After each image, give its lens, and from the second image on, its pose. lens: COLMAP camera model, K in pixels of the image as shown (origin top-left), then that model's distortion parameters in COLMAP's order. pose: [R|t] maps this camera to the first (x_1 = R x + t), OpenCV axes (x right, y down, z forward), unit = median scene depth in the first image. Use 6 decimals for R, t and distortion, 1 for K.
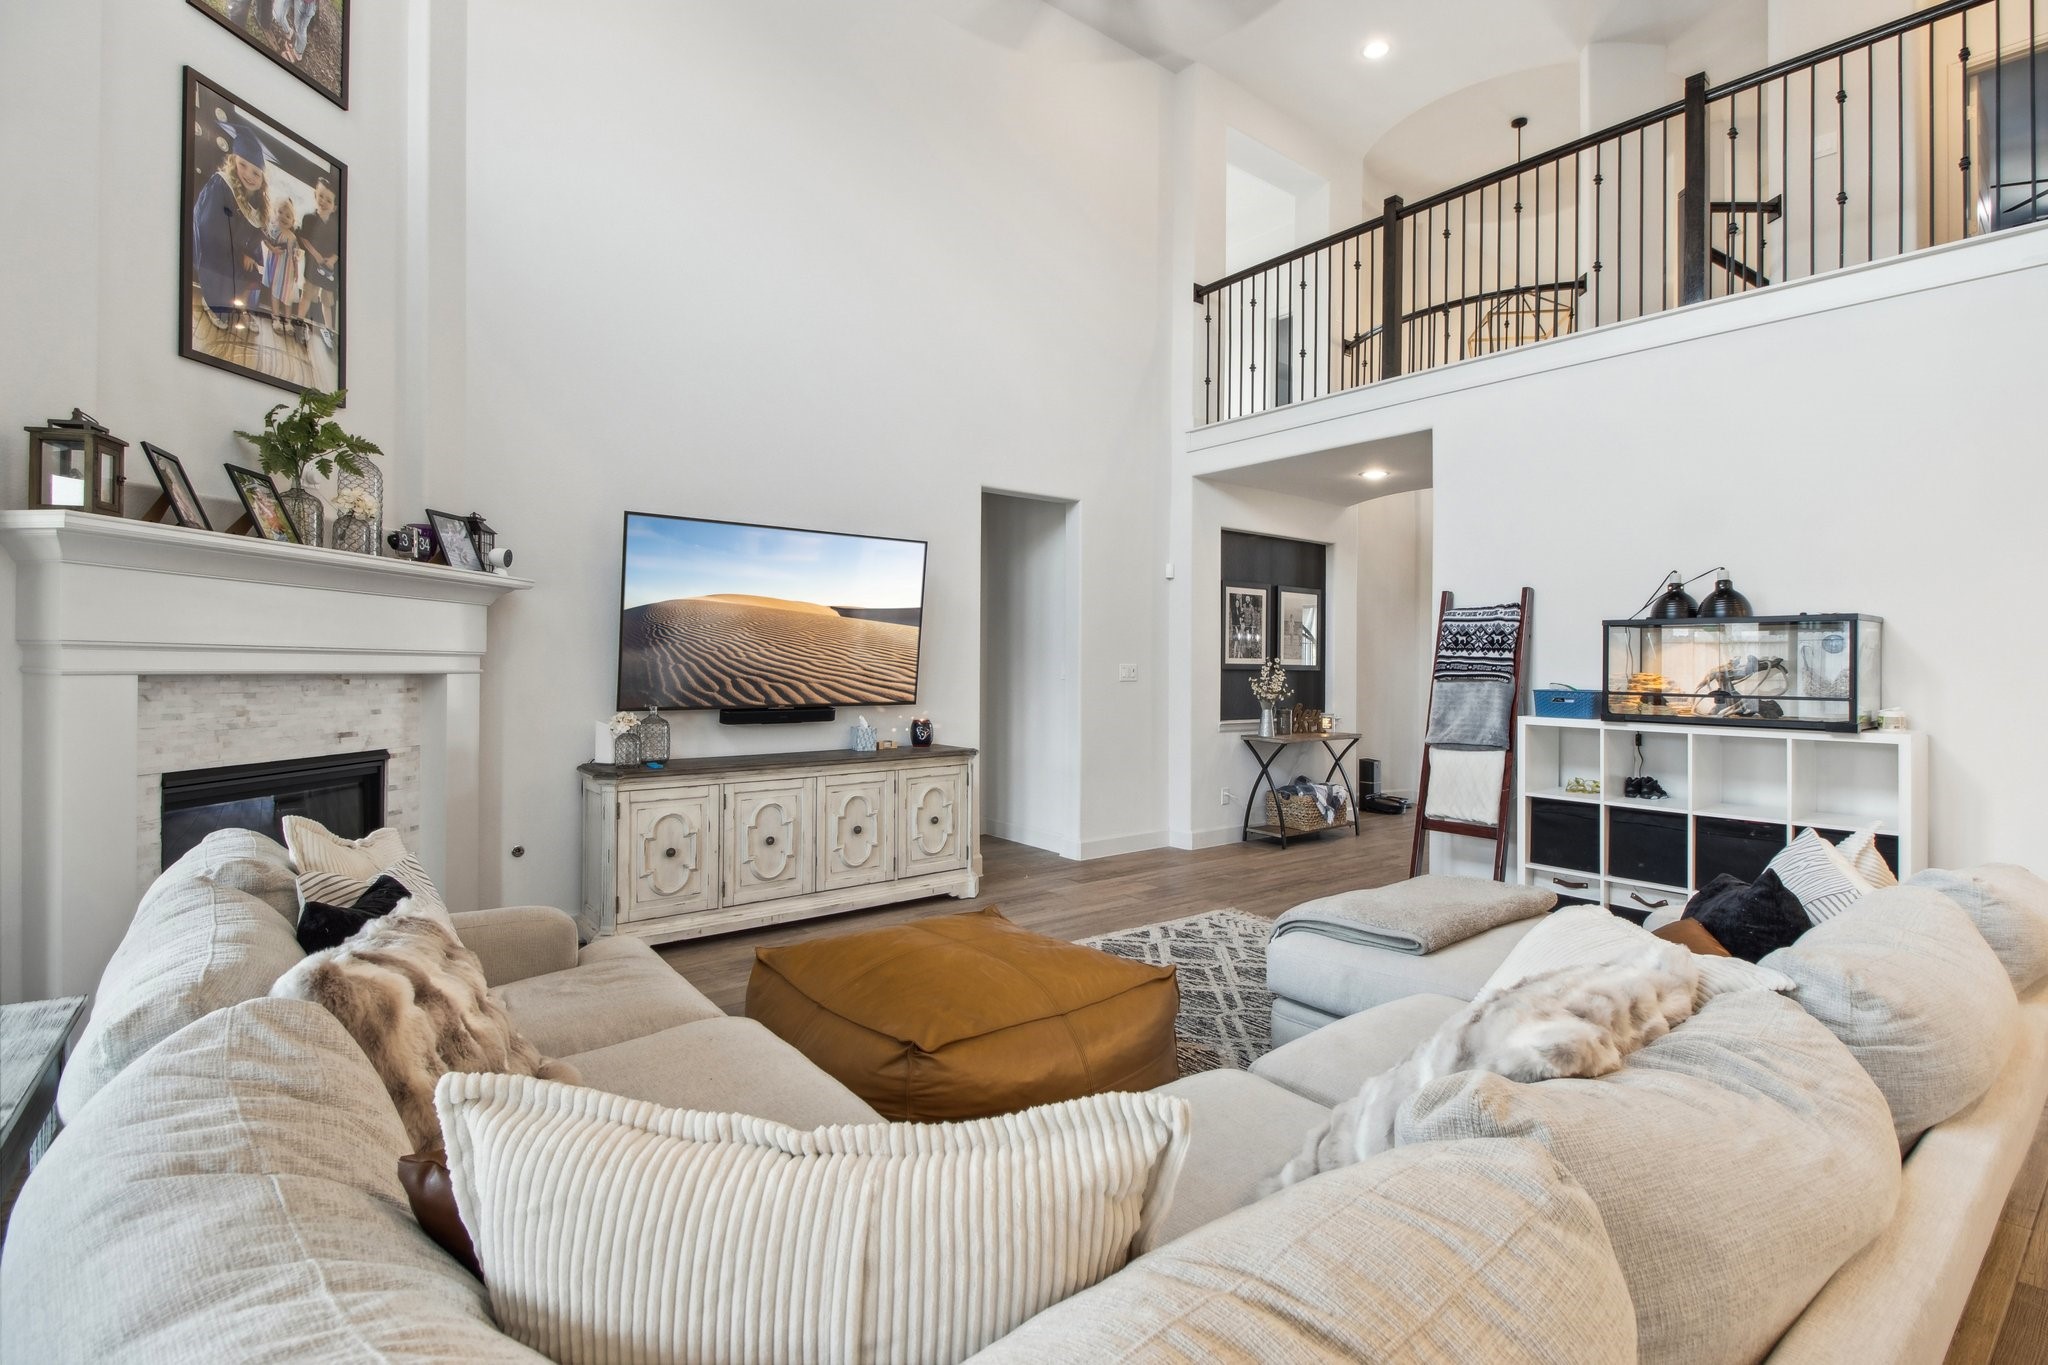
lens RADIAL K [[966.1, 0, 1010.4], [0, 966.1, 677.3], [0, 0, 1]] dist [-0.001960, -0.000587]
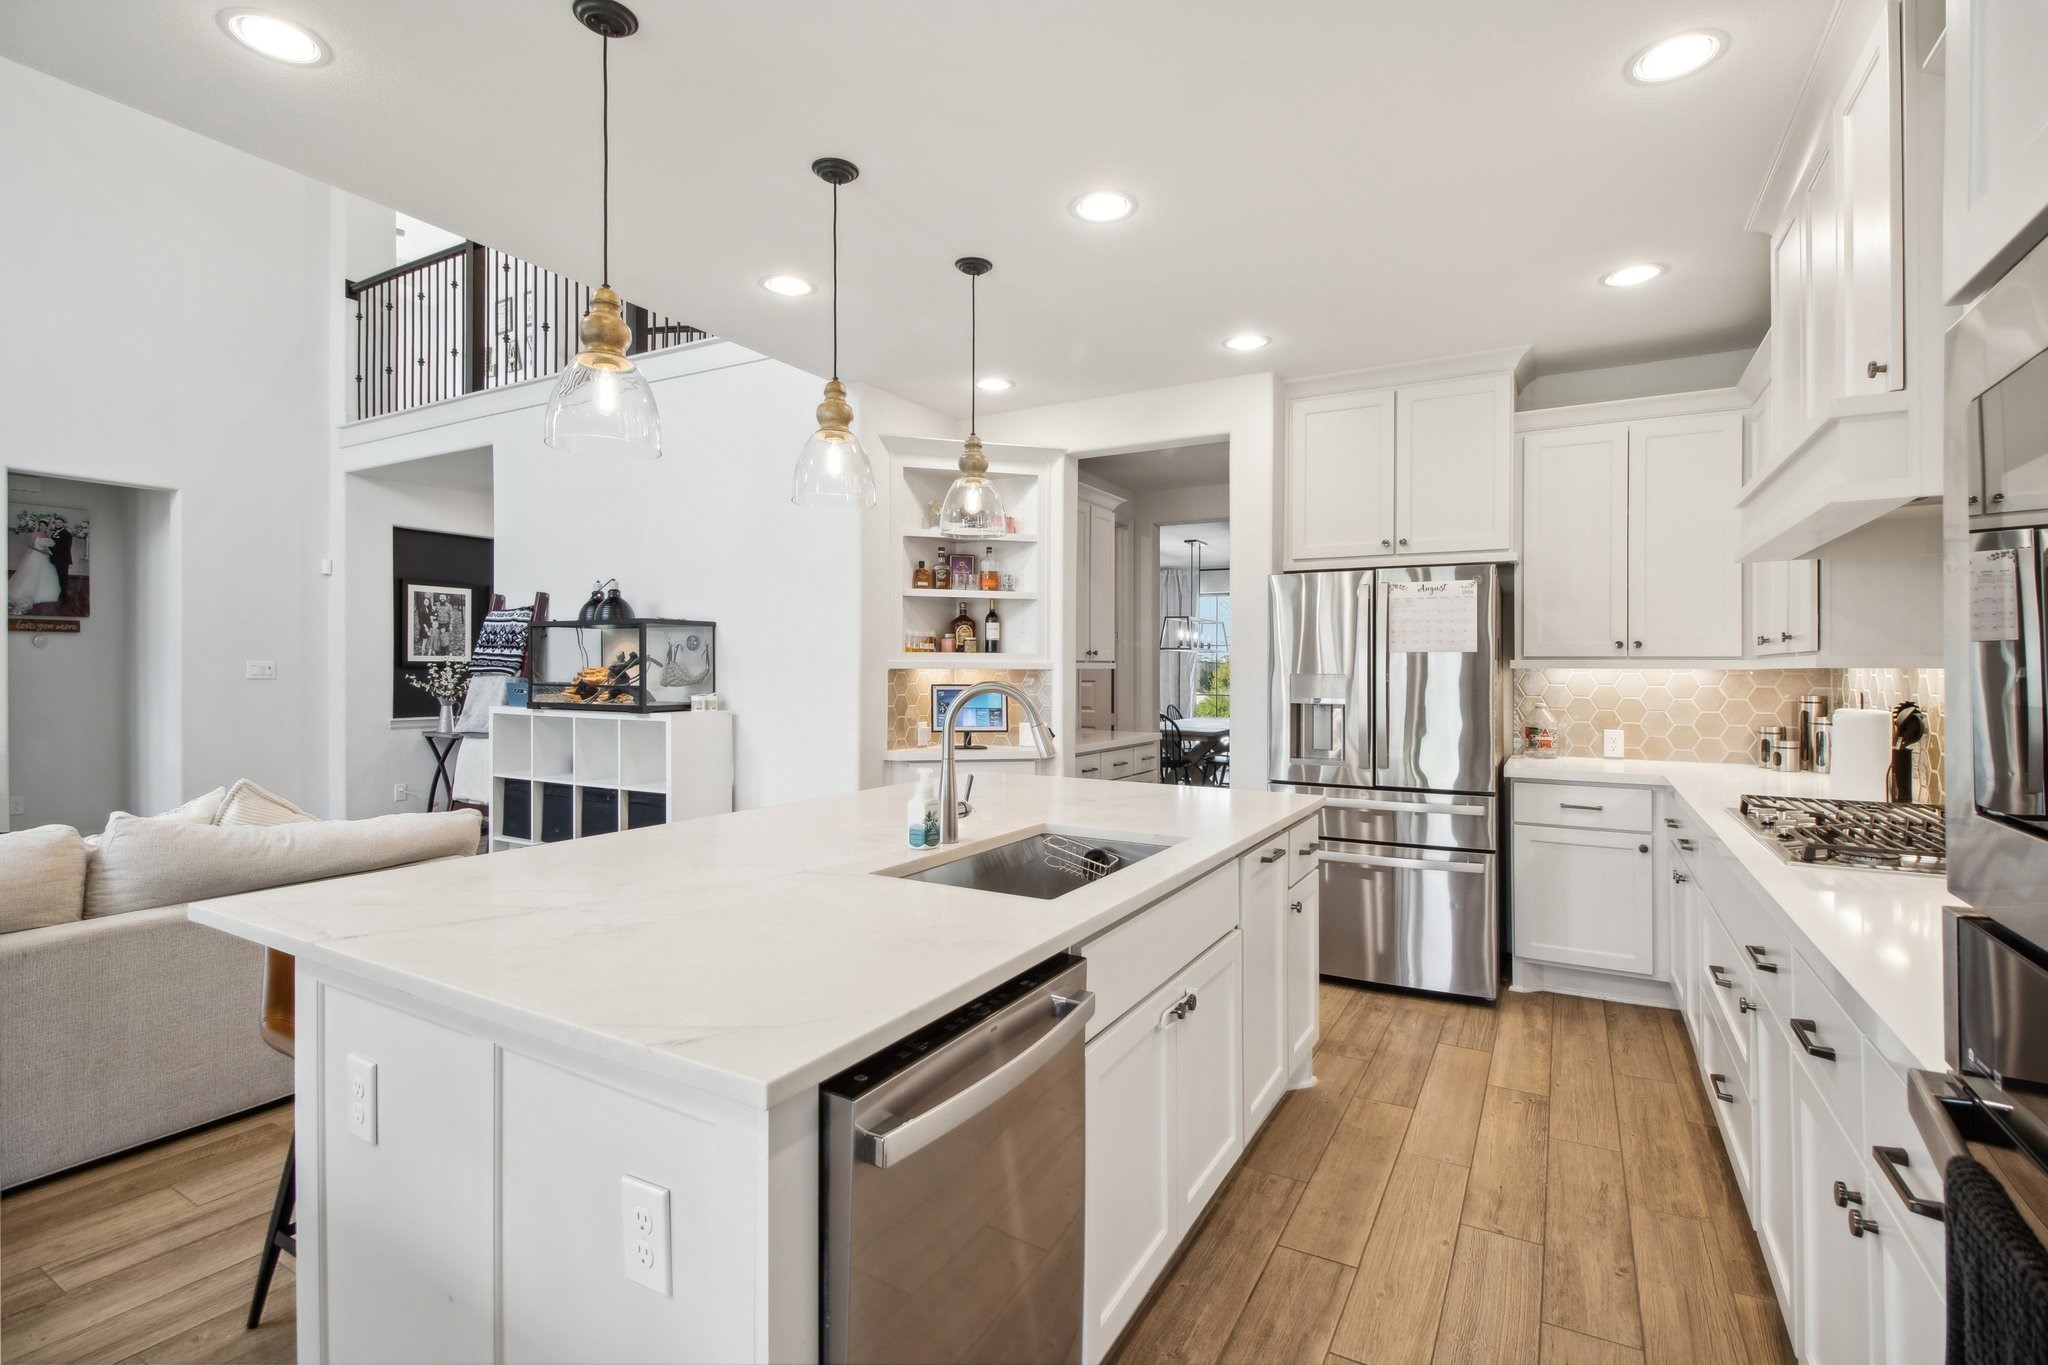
lens RADIAL K [[966.1, 0, 1010.4], [0, 966.1, 677.3], [0, 0, 1]] dist [-0.001960, -0.000587]
pose [[0.920997, -0.004721, 0.389542, 0.435291], [0.005659, 0.999983, -0.001259, 0.007777], [-0.389529, 0.003364, 0.921008, -0.182741]]
